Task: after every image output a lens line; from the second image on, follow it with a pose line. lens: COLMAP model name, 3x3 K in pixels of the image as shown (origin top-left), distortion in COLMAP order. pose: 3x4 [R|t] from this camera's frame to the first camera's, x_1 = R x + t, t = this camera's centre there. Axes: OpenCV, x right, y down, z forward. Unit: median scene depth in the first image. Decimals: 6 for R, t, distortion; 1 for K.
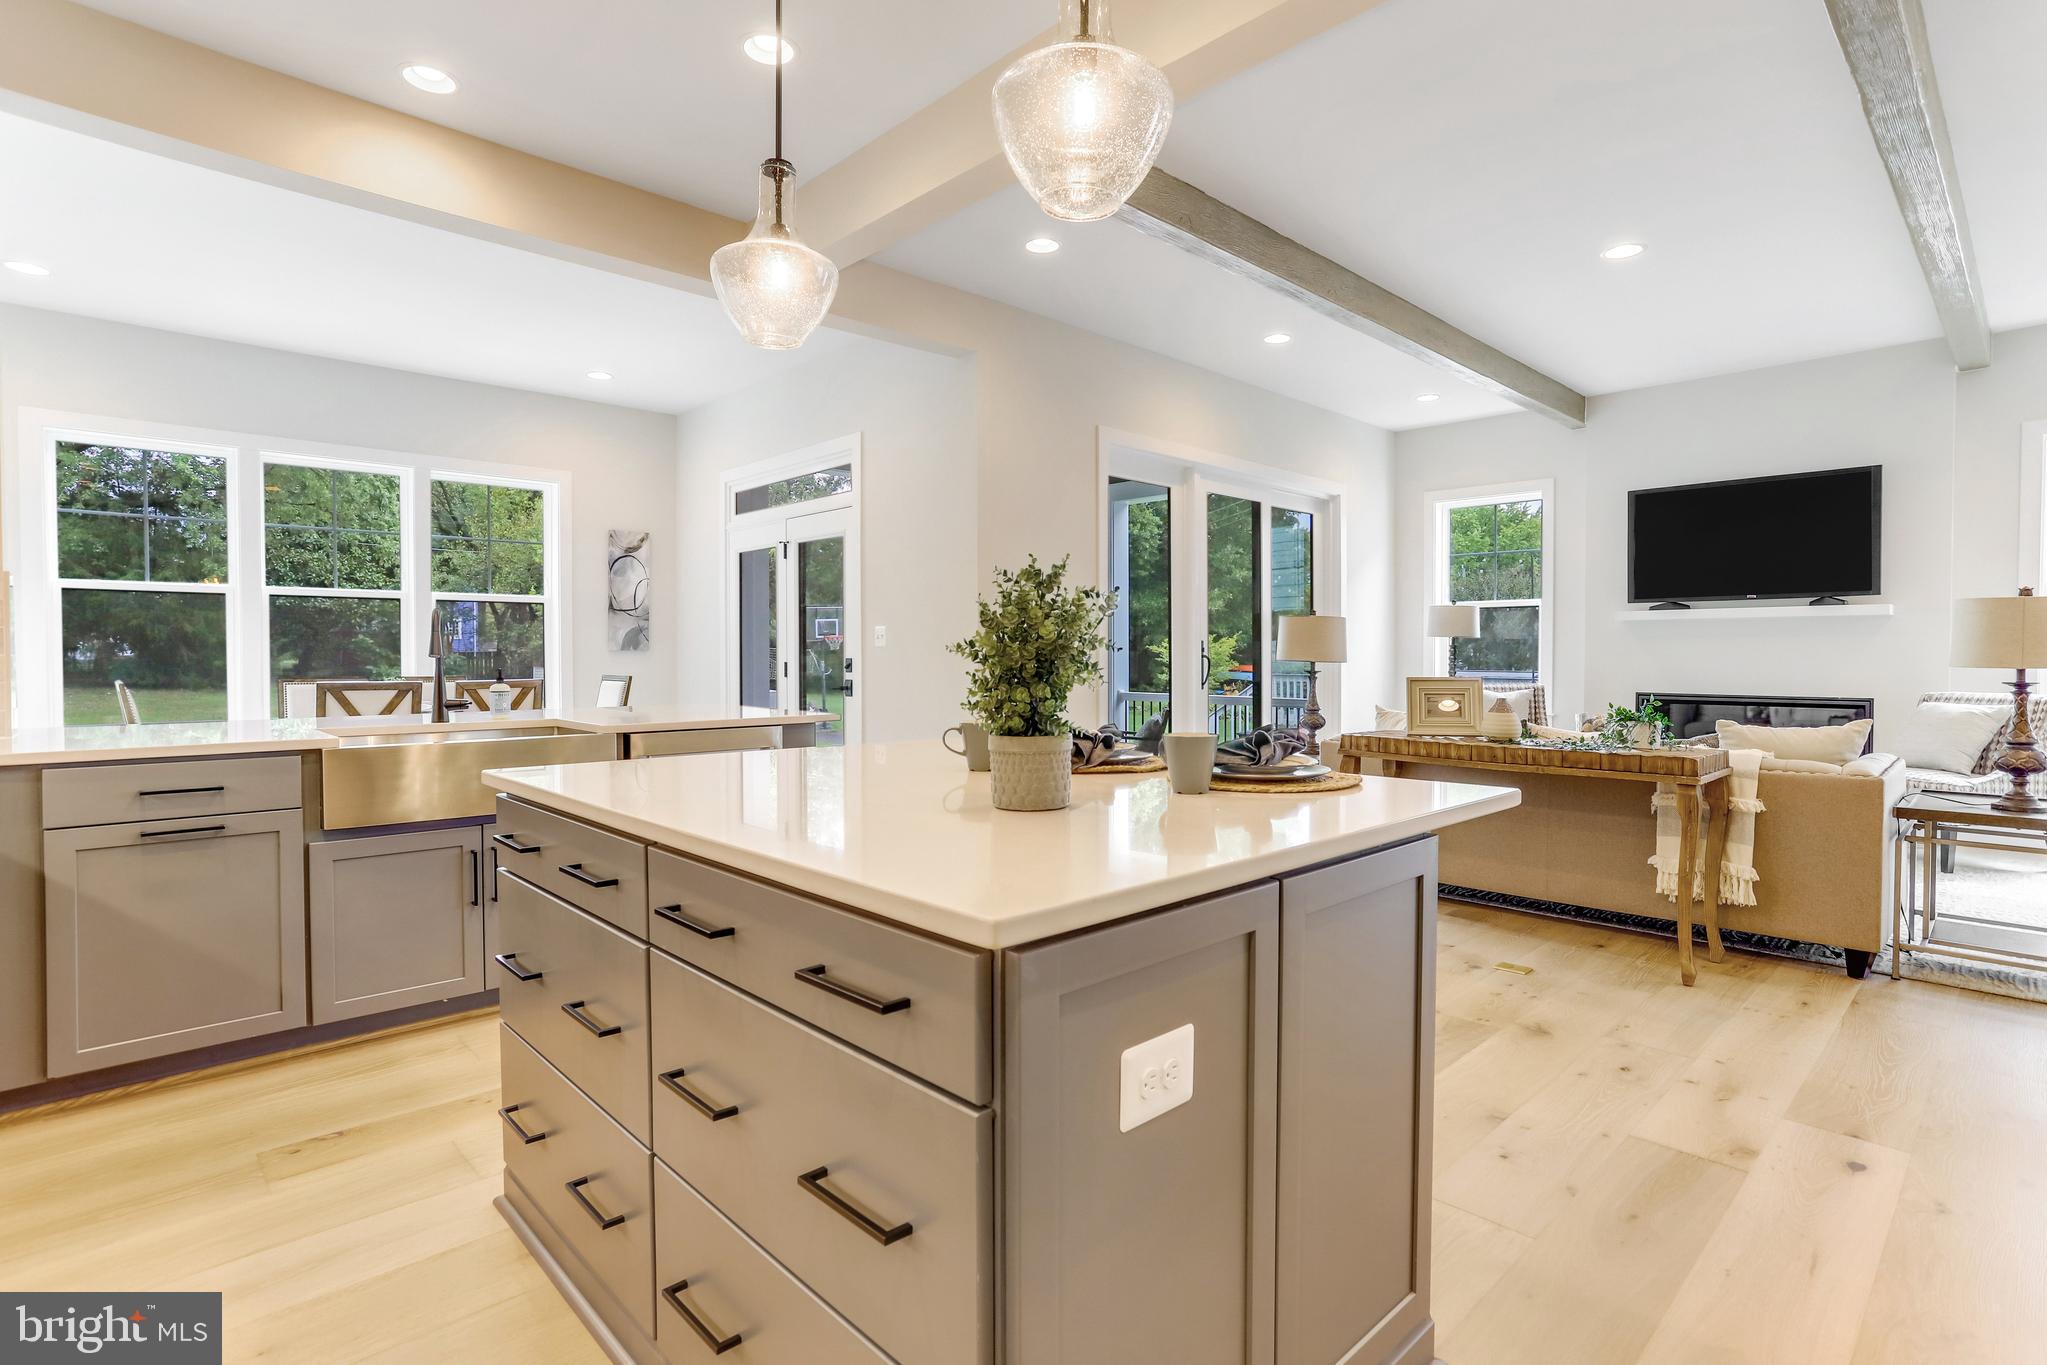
lens RADIAL K [[1012.1, 0, 998.3], [0, 1012.1, 675.1], [0, 0, 1]] dist [-0.020762, 0.008647]
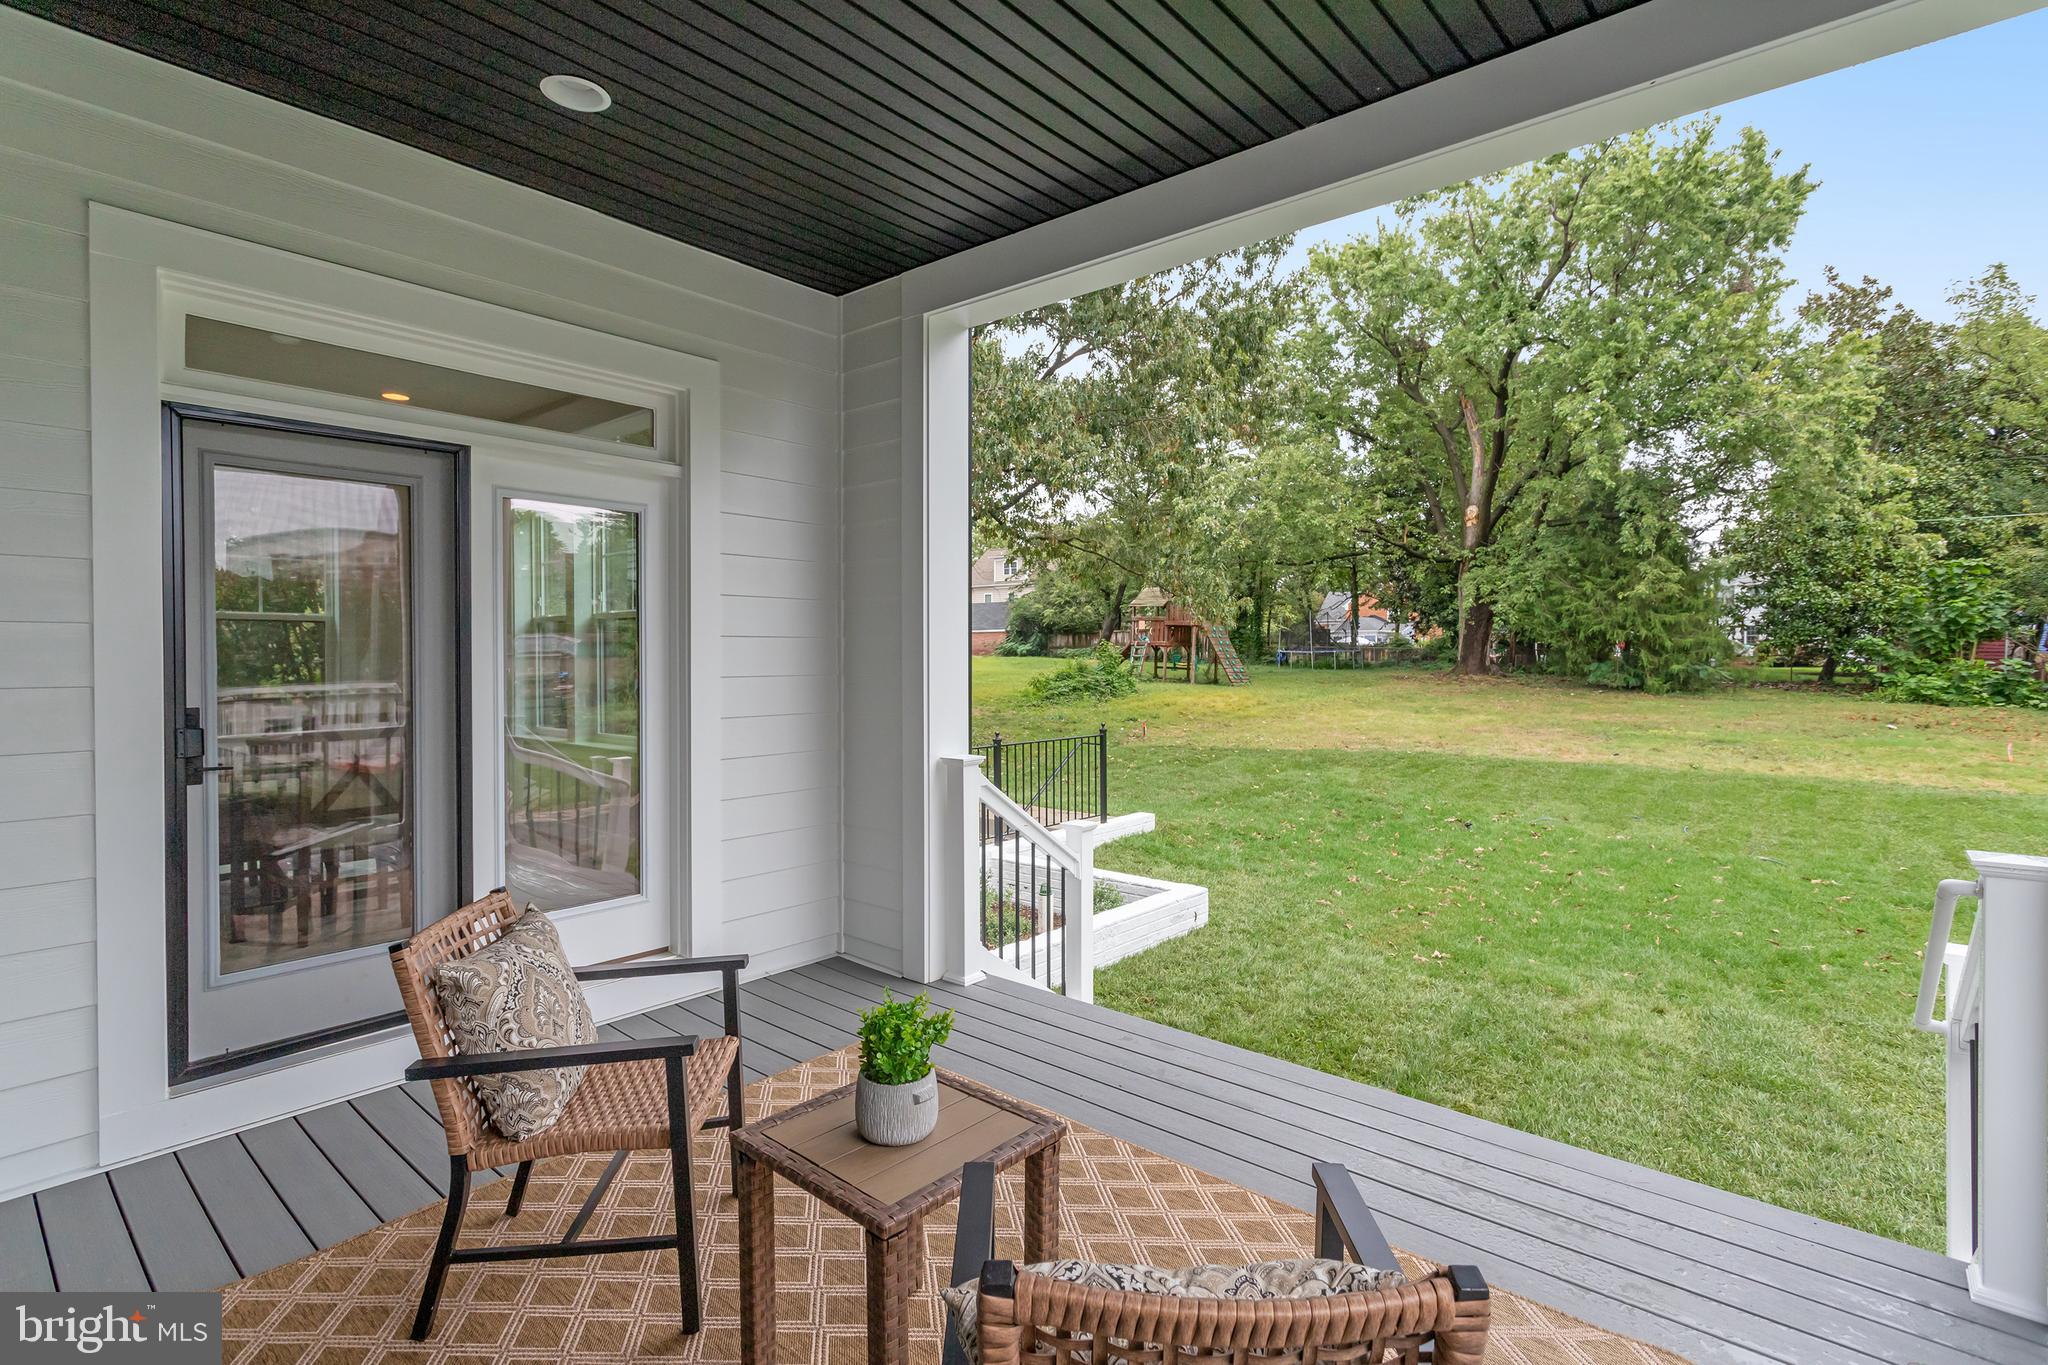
lens RADIAL K [[964.1, 0, 1023.4], [0, 964.1, 665.1], [0, 0, 1]] dist [0.002504, 0.000282]
pose [[0.120414, 0.011622, -0.992656, 0.275484], [-0.020800, 0.999741, 0.009182, -0.037323], [0.992506, 0.019542, 0.120625, 1.009210]]
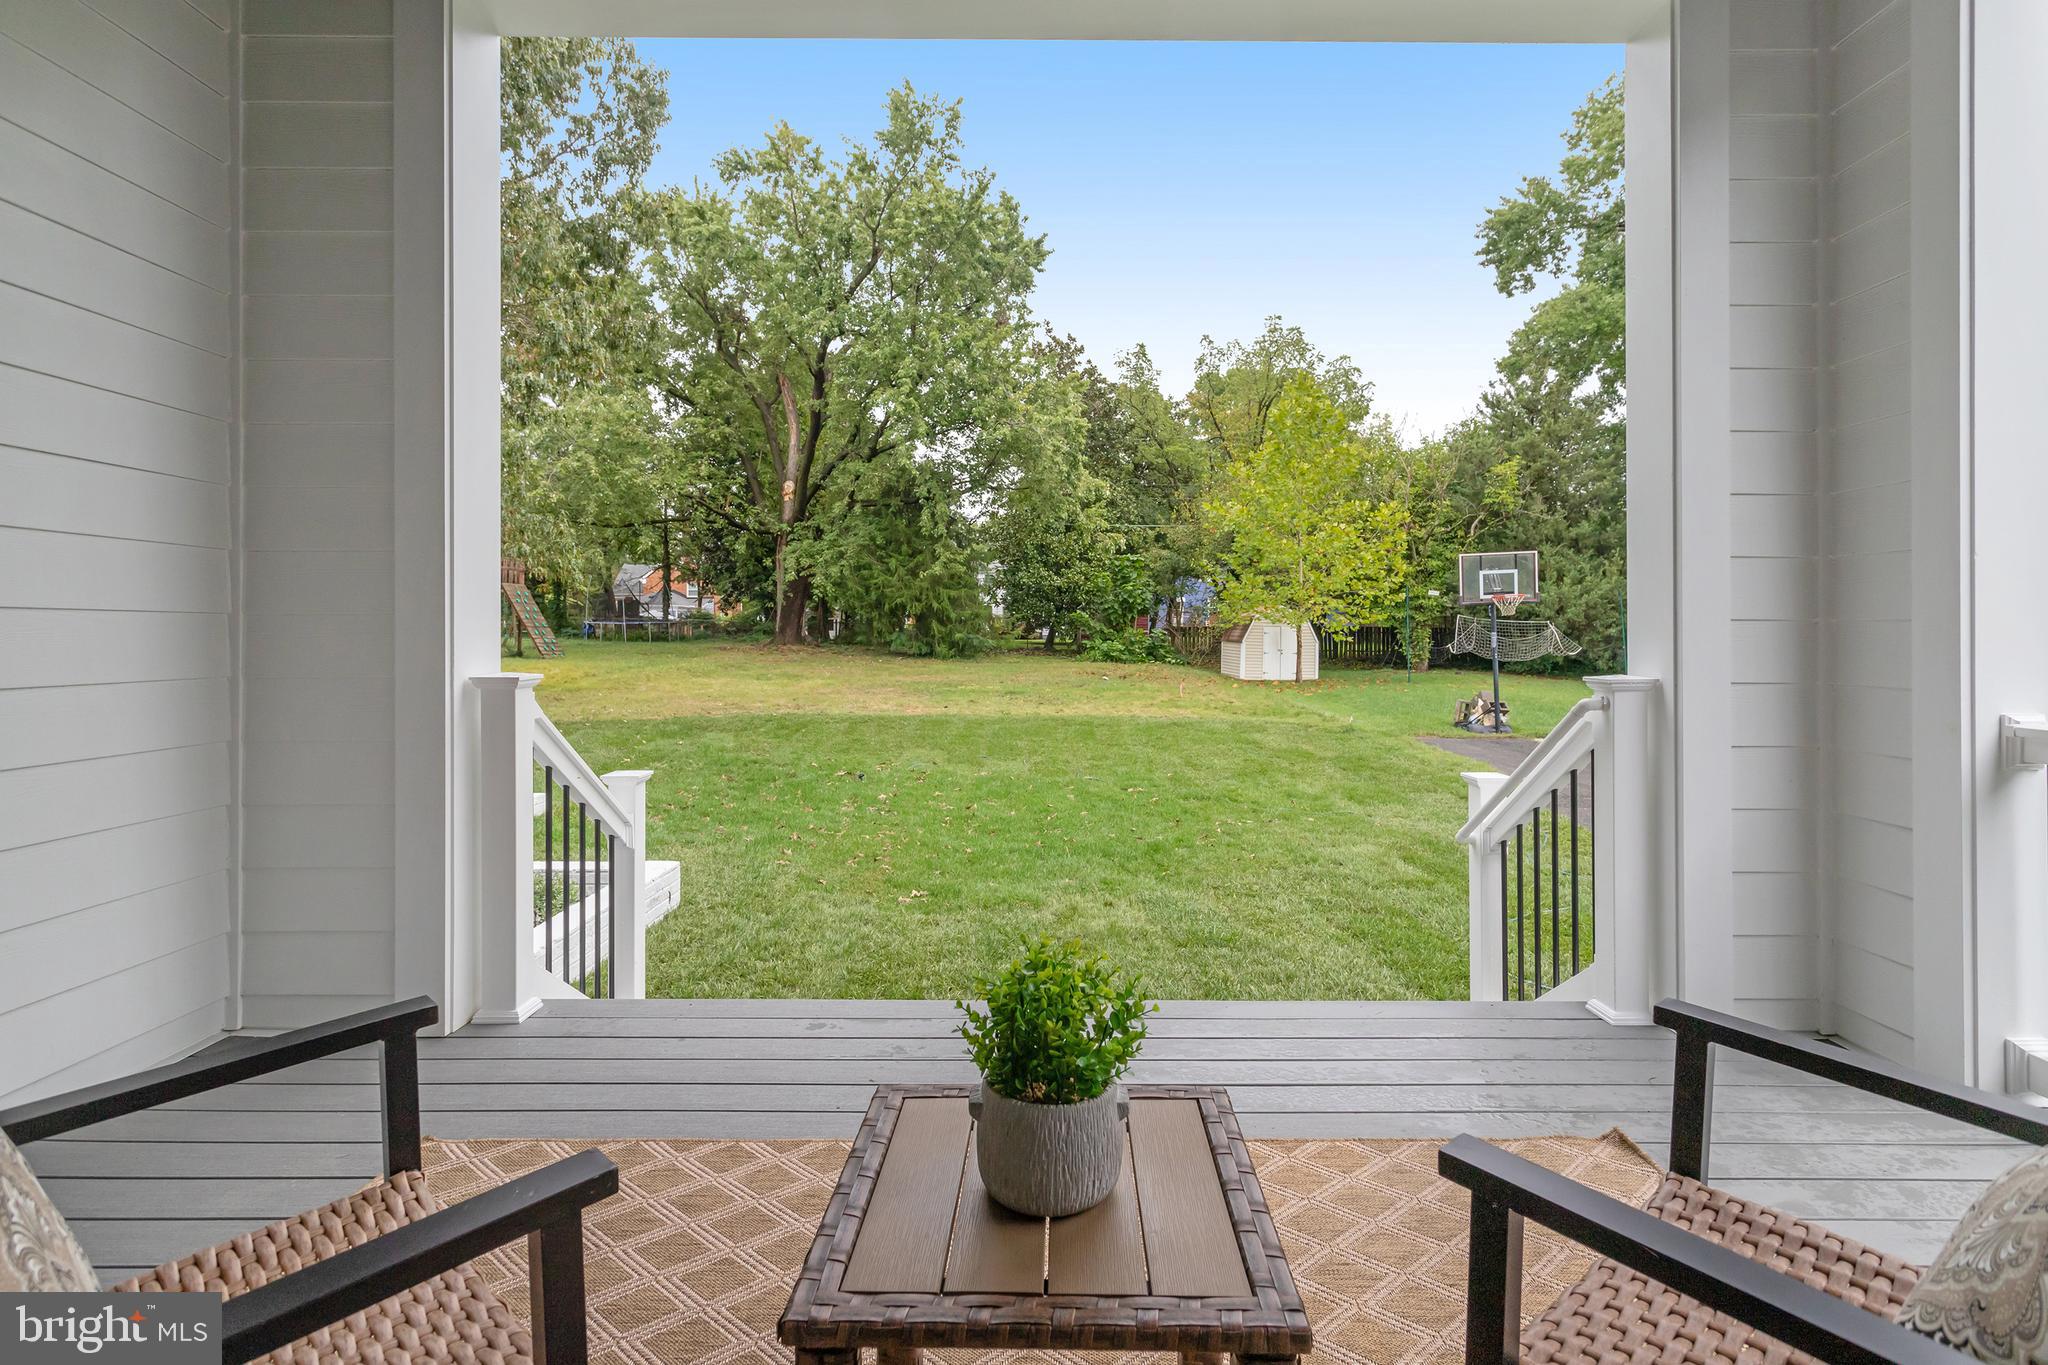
lens RADIAL K [[989.8, 0, 1037.7], [0, 989.8, 634.5], [0, 0, 1]] dist [-0.007787, 0.004700]
pose [[0.740910, 0.001241, -0.671603, 0.135861], [-0.014497, 0.999795, -0.014146, 0.003626], [0.671448, 0.020217, 0.740776, 0.910547]]
